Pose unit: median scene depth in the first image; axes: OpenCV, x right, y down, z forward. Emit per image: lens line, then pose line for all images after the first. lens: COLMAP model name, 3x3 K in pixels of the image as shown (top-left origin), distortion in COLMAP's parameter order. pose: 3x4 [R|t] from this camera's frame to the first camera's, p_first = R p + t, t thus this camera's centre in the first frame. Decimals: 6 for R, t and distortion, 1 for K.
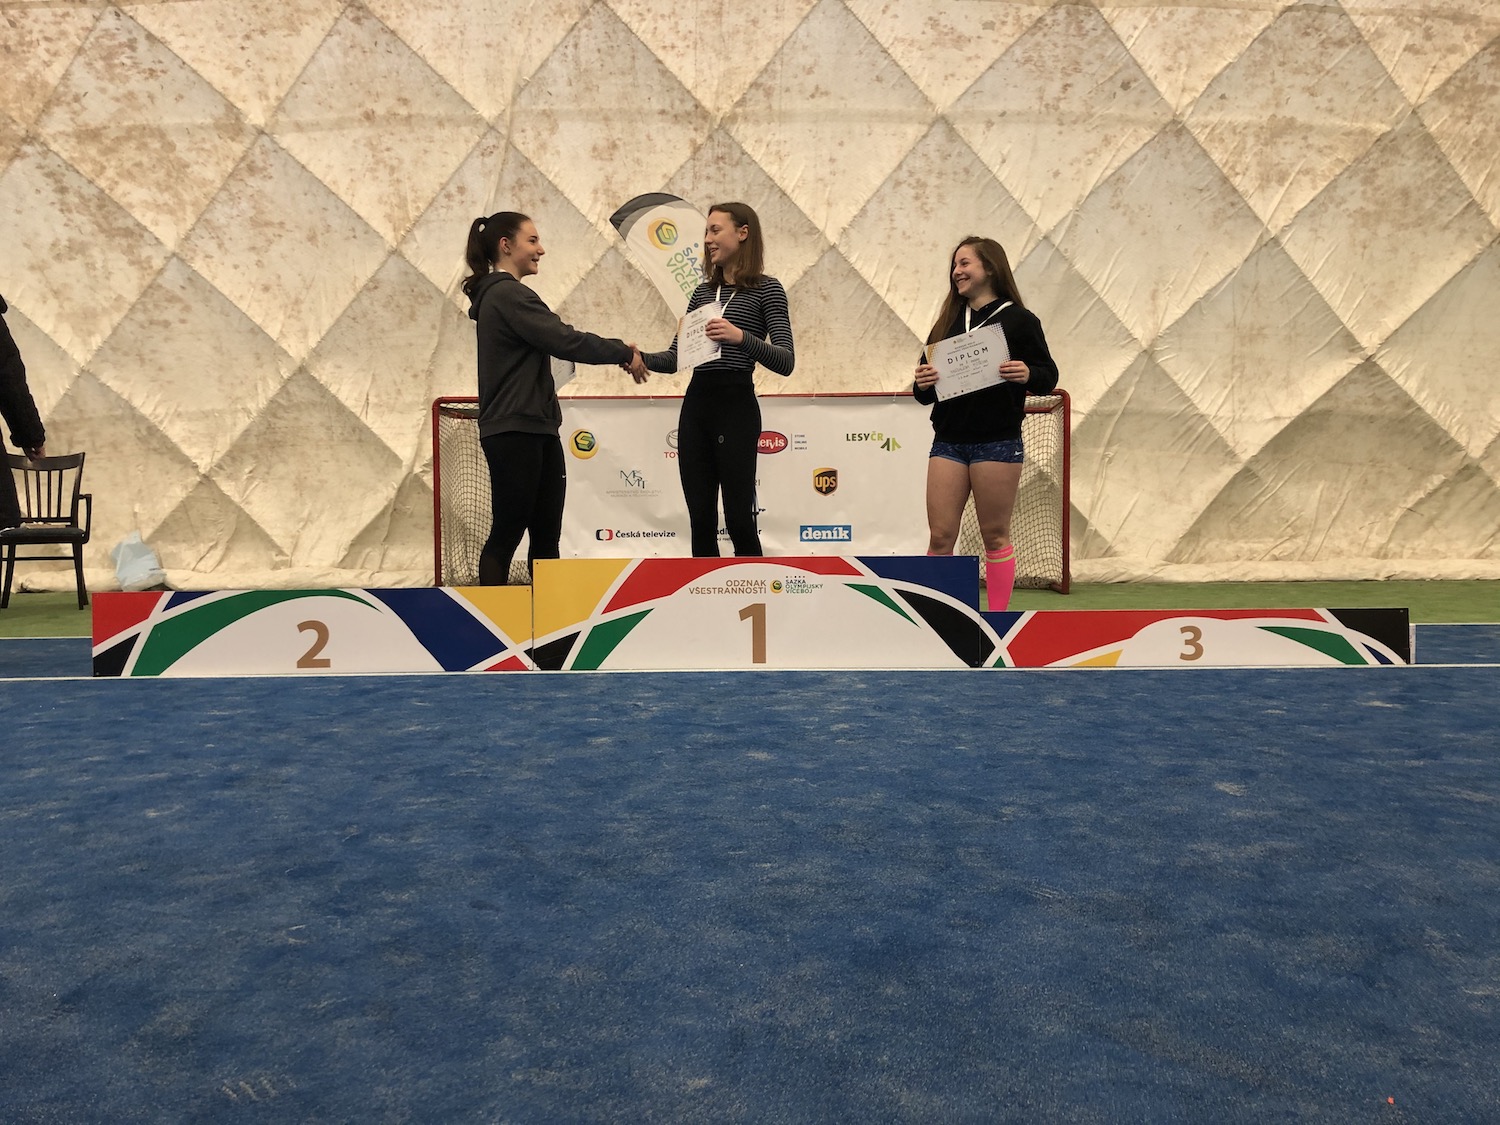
lens RADIAL K [[1224.1, 0, 748.9], [0, 1224.1, 541.2], [0, 0, 1]] dist [0.038146, -0.053774]
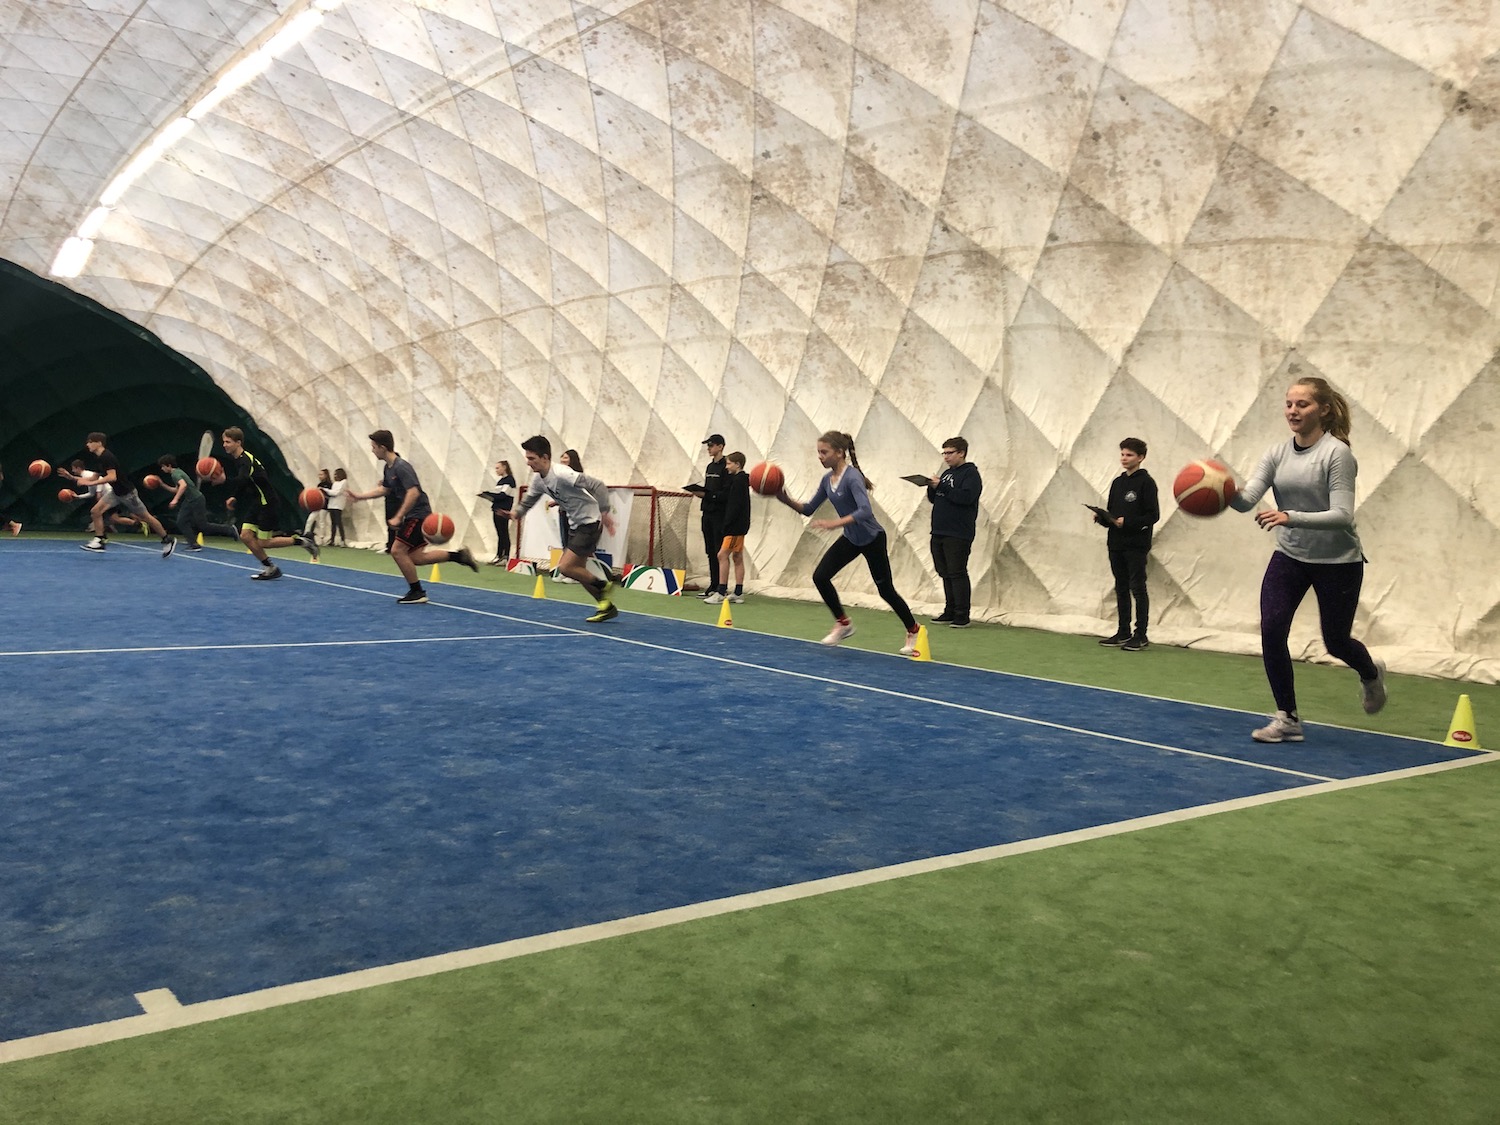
lens RADIAL K [[1224.1, 0, 747.0], [0, 1224.1, 568.4], [0, 0, 1]] dist [0.038146, -0.053774]
pose [[0.621715, 0.065546, -0.780496, 1.816477], [-0.077902, 0.996726, 0.021651, -0.044774], [0.779360, 0.047341, 0.624786, -0.092073]]
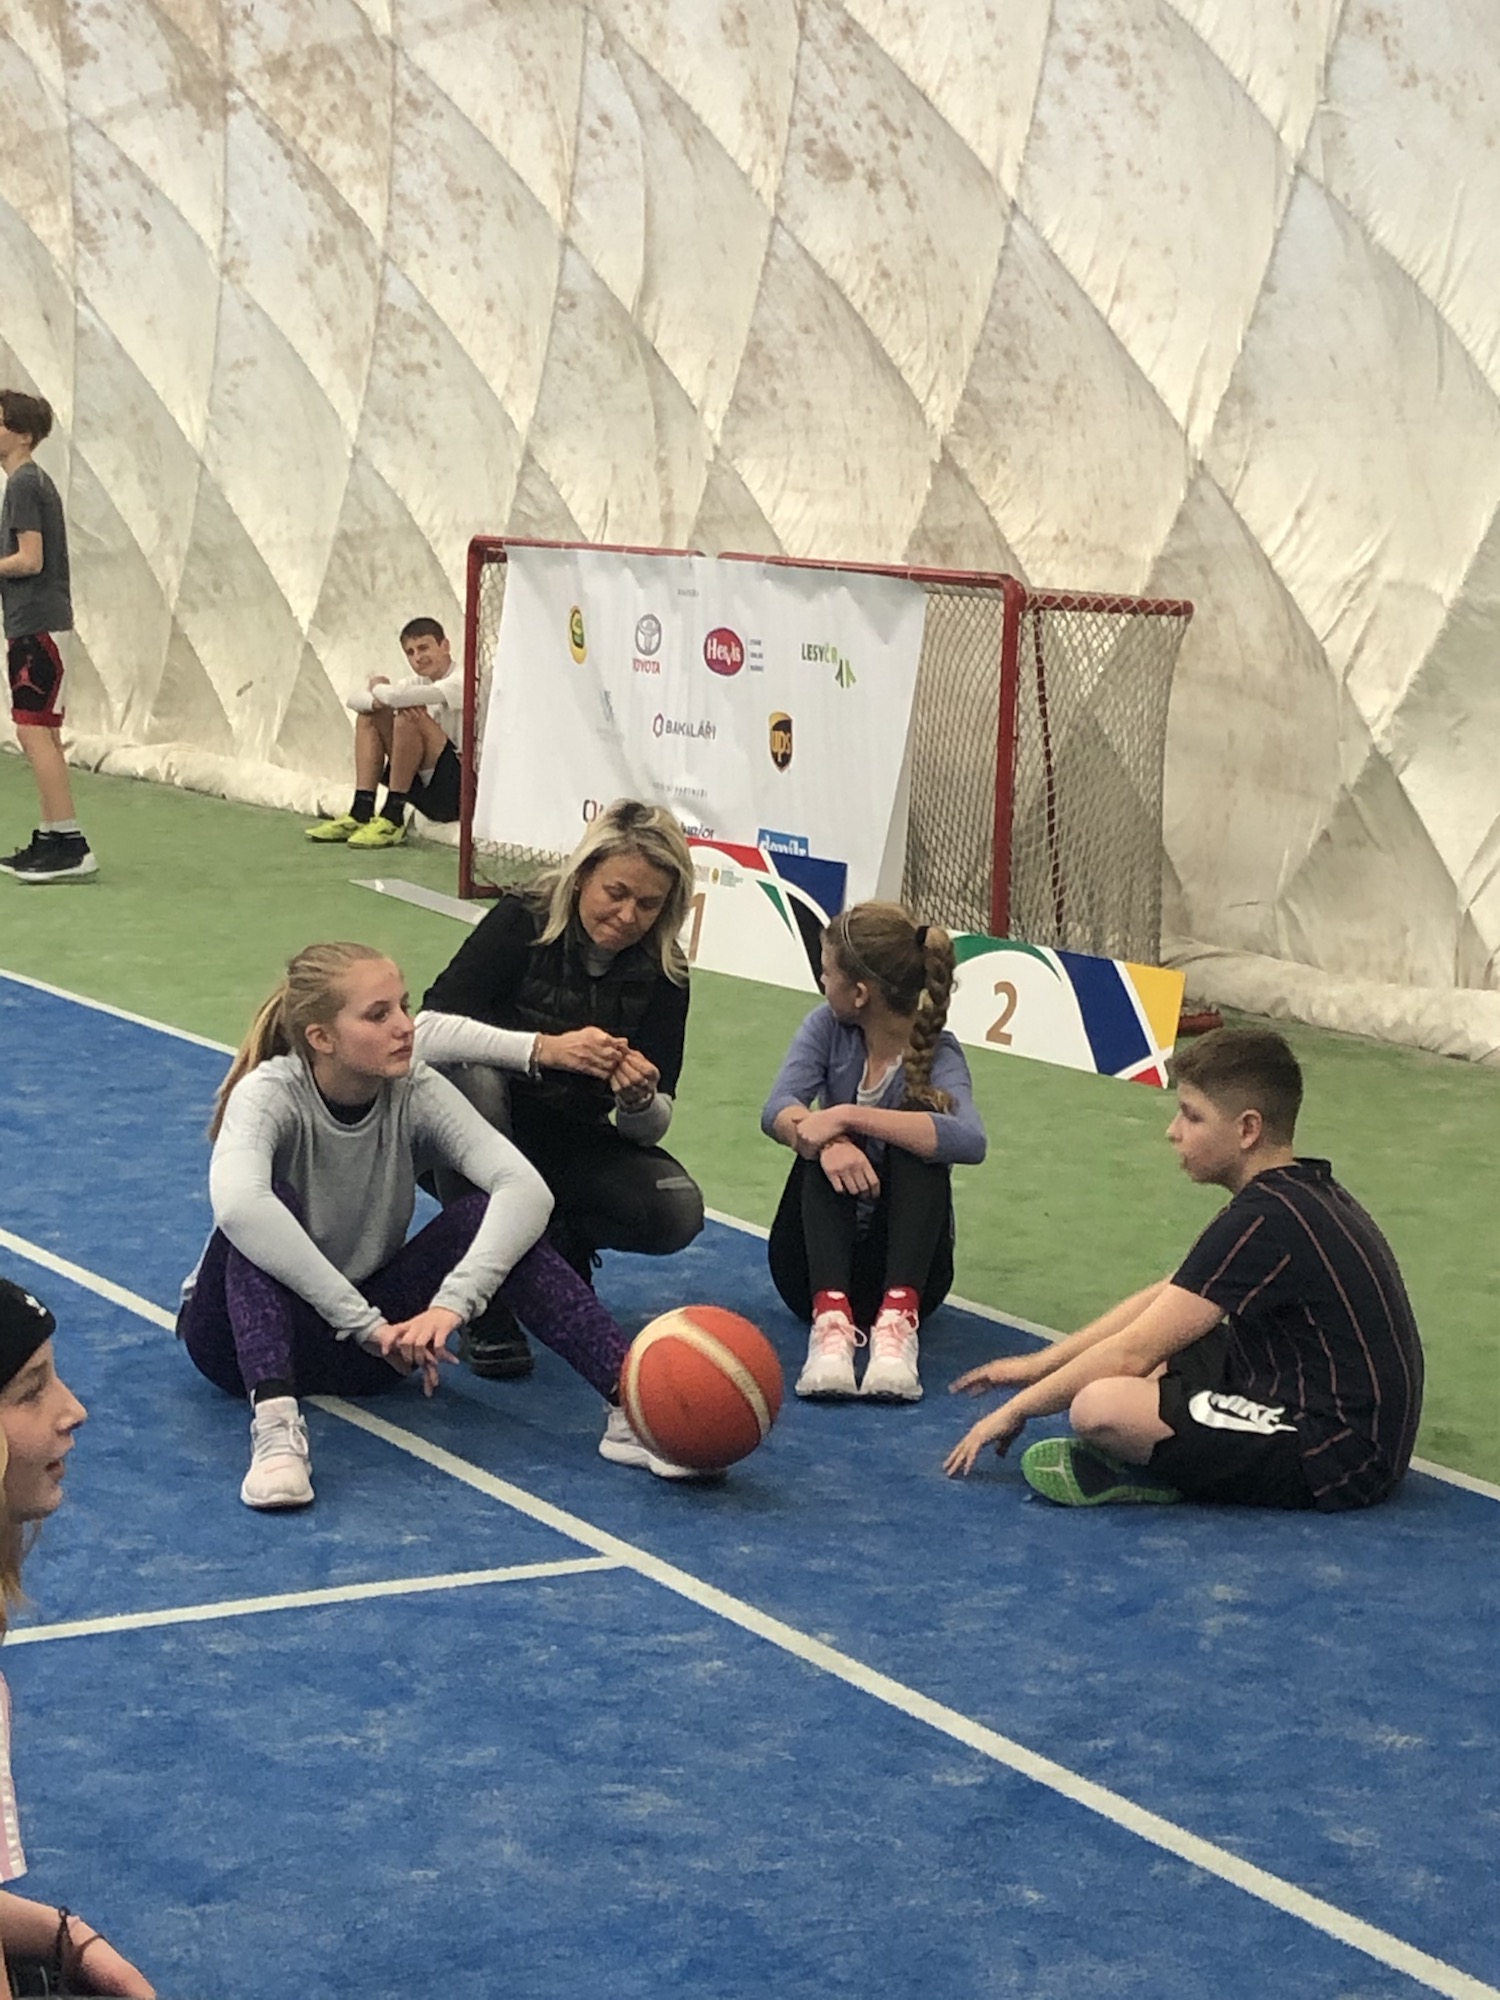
lens RADIAL K [[4244.5, 0, 744.5], [0, 4244.5, 1001.7], [0, 0, 1]] dist [0.109797, 0.000000]
pose [[0.493606, 0.131477, -0.859690, 1.475477], [-0.057955, 0.991282, 0.118326, -0.141423], [0.867753, -0.008583, 0.496922, 0.161511]]
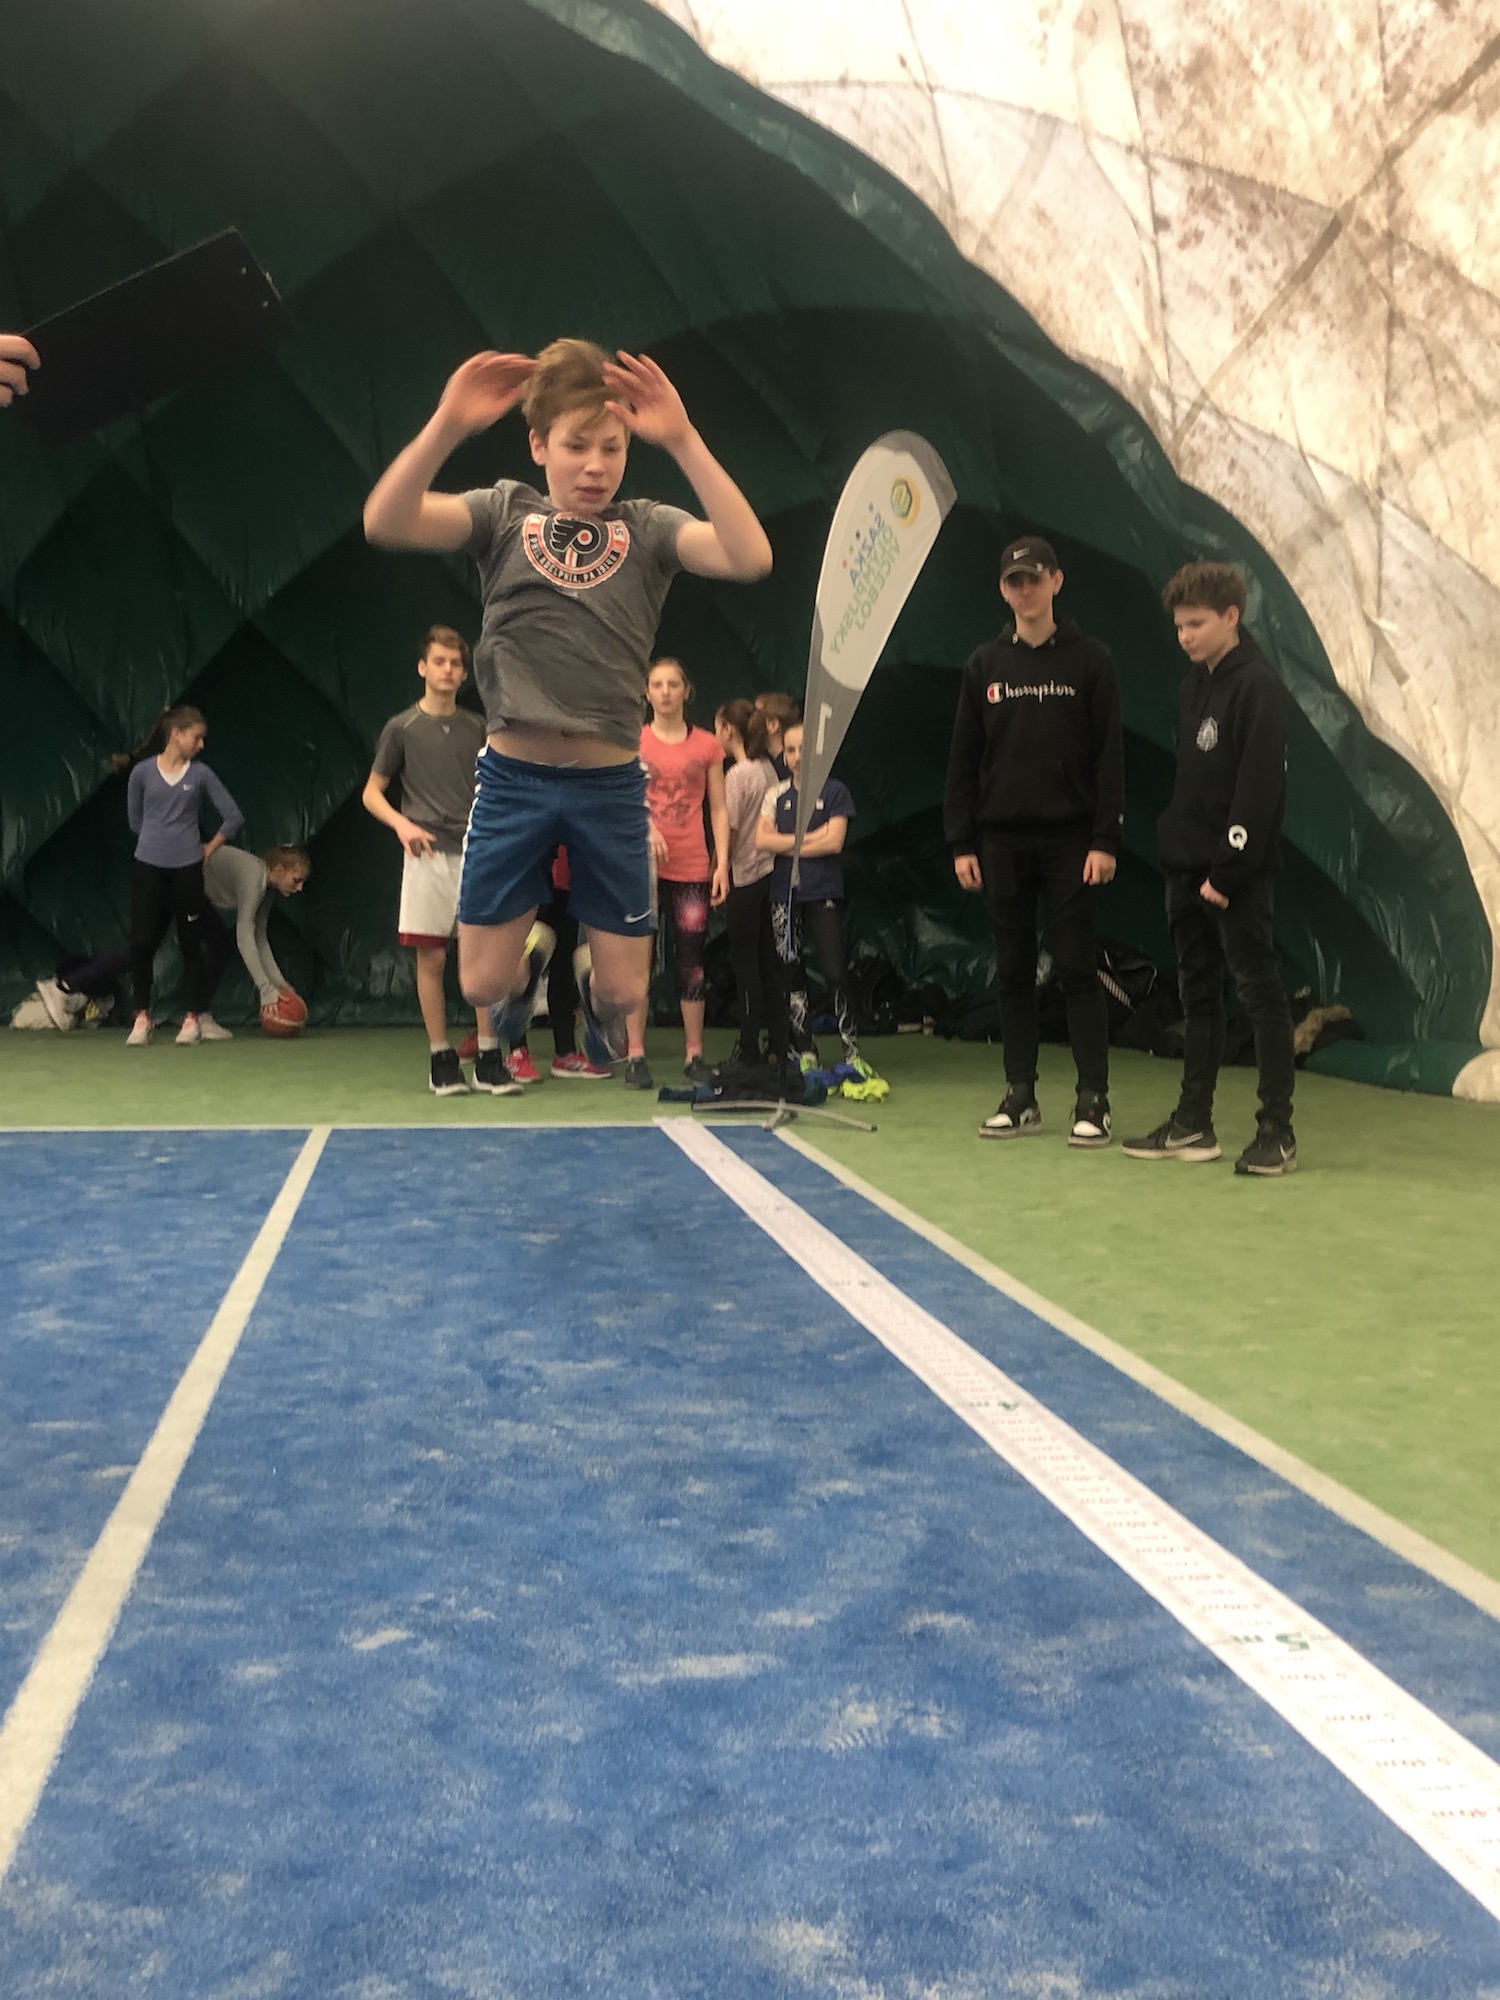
lens RADIAL K [[2166.9, 0, 742.7], [0, 2166.9, 1004.8], [0, 0, 1]] dist [-0.024892, 0.000000]
pose [[0.153182, 0.056746, -0.986567, -0.694122], [-0.041434, 0.997841, 0.050961, -0.028957], [0.987329, 0.033071, 0.155203, 0.596126]]
